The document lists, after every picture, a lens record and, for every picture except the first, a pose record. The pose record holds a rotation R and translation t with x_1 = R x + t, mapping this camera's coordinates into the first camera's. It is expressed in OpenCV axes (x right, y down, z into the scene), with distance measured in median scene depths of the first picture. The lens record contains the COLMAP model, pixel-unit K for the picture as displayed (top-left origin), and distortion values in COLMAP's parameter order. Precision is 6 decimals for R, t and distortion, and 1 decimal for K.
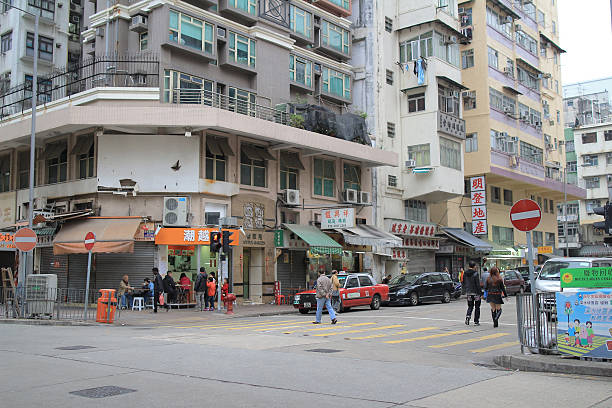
lens RADIAL K [[669.9, 0, 307.5], [0, 669.9, 203.7], [0, 0, 1]] dist [-0.025128, 0.000000]
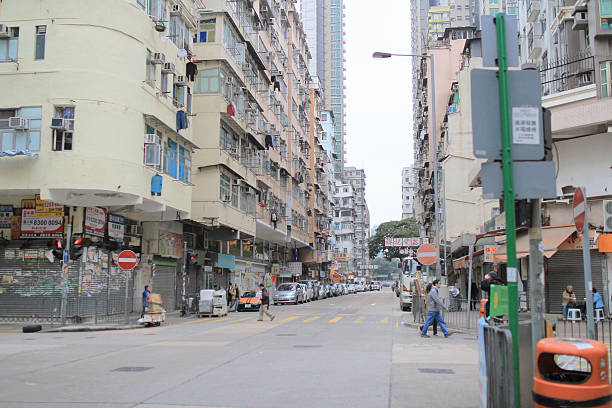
lens RADIAL K [[669.9, 0, 307.1], [0, 669.9, 203.8], [0, 0, 1]] dist [-0.025128, 0.000000]
pose [[0.519201, -0.092300, -0.849653, 0.353728], [0.087798, 0.994652, -0.054400, 0.008388], [0.850130, -0.046353, 0.524528, 0.170165]]
